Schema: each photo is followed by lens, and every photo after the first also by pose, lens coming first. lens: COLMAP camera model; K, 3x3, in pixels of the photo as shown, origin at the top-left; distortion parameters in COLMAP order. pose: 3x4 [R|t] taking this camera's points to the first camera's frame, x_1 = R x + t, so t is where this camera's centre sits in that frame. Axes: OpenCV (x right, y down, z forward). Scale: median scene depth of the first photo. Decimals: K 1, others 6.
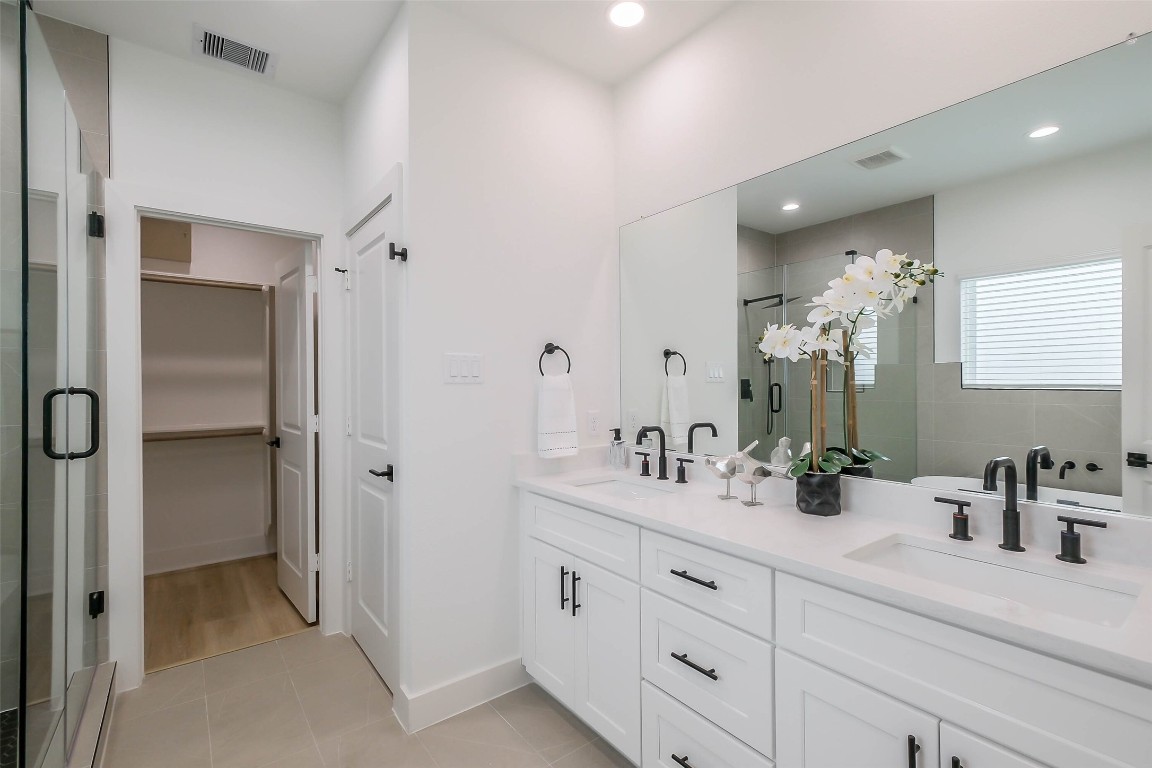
lens RADIAL K [[515.4, 0, 573.9], [0, 515.4, 383.8], [0, 0, 1]] dist [0.003089, 0.000161]
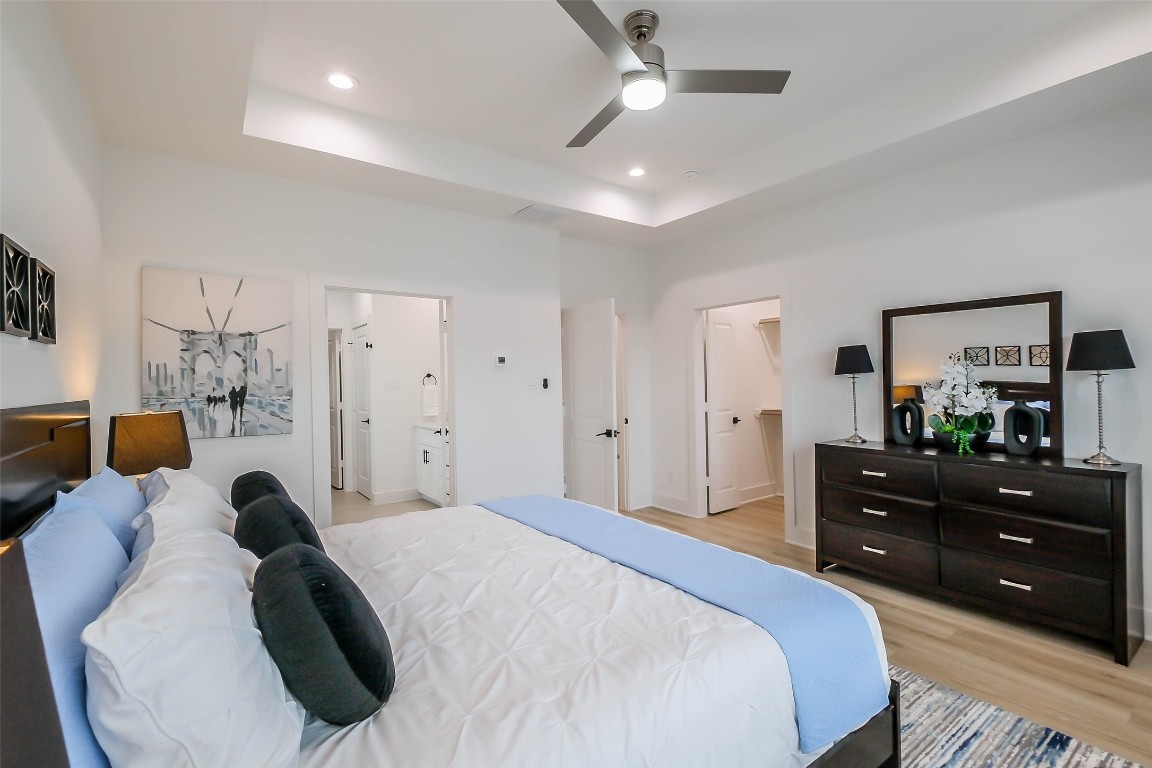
lens RADIAL K [[515.4, 0, 576.8], [0, 515.4, 382.7], [0, 0, 1]] dist [0.003089, 0.000161]
pose [[0.999720, -0.012982, -0.019809, 0.779067], [0.012969, 0.999916, -0.000774, -0.019346], [0.019817, 0.000516, 0.999803, -1.661472]]
